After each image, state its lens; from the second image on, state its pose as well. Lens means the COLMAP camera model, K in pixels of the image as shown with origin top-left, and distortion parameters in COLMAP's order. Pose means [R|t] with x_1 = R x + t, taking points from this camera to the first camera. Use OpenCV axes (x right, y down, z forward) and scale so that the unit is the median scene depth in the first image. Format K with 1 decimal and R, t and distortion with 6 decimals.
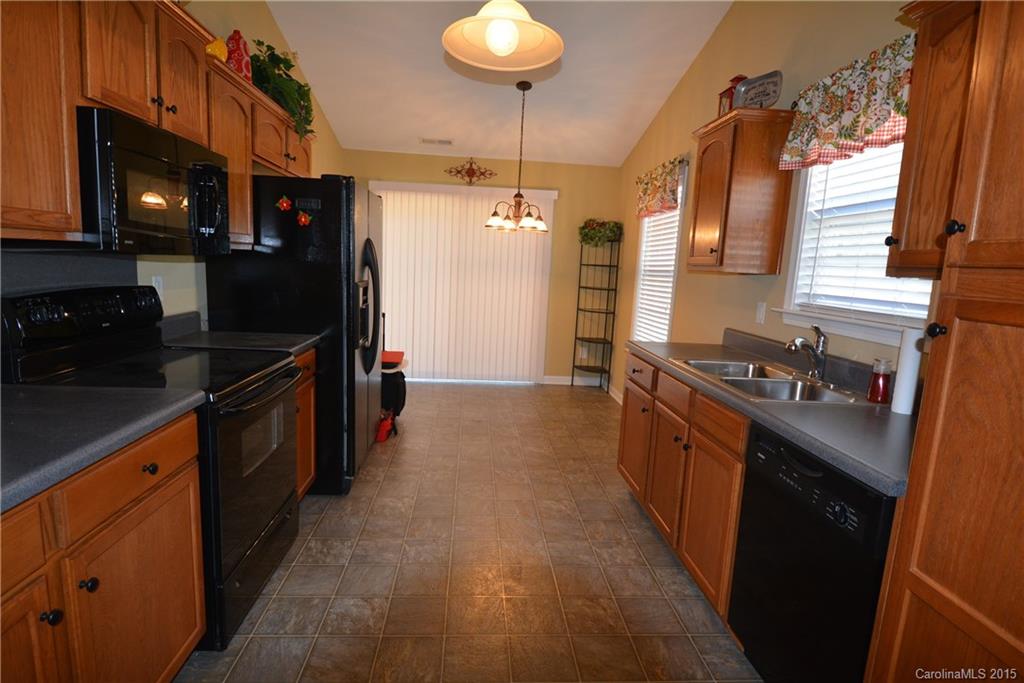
lens RADIAL K [[529.8, 0, 510.6], [0, 529.8, 340.7], [0, 0, 1]] dist [-0.000021, -0.000037]
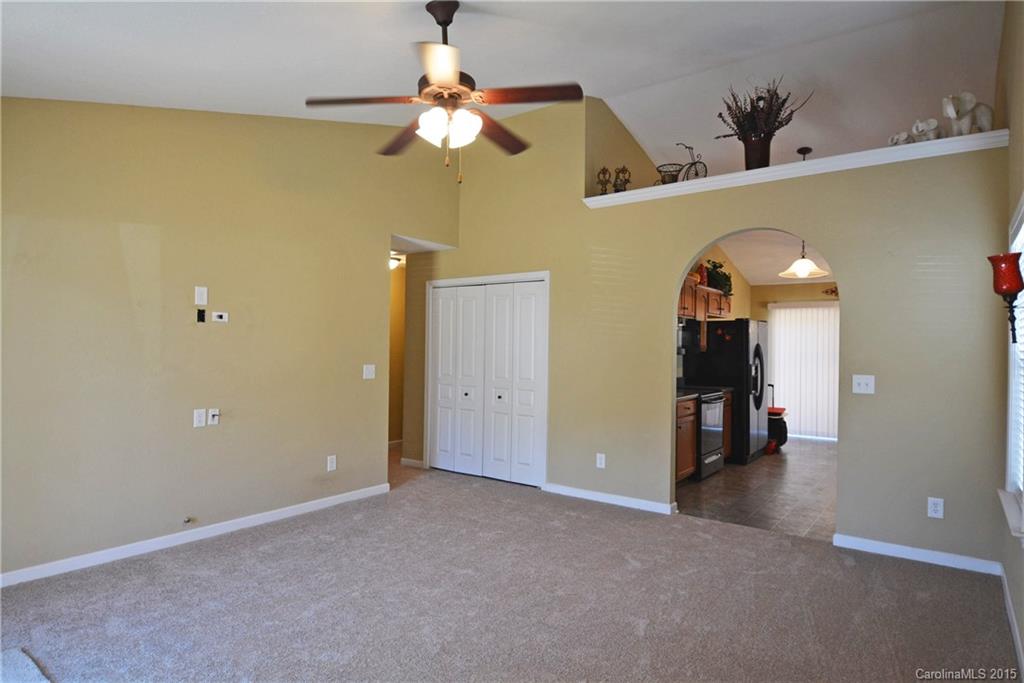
lens RADIAL K [[606.5, 0, 511.1], [0, 606.5, 342.4], [0, 0, 1]] dist [0.001848, 0.000186]
pose [[0.763181, -0.044878, -0.644625, 0.515393], [-0.066256, 0.986893, -0.147148, 0.211702], [0.642779, 0.155011, 0.750204, -1.378489]]
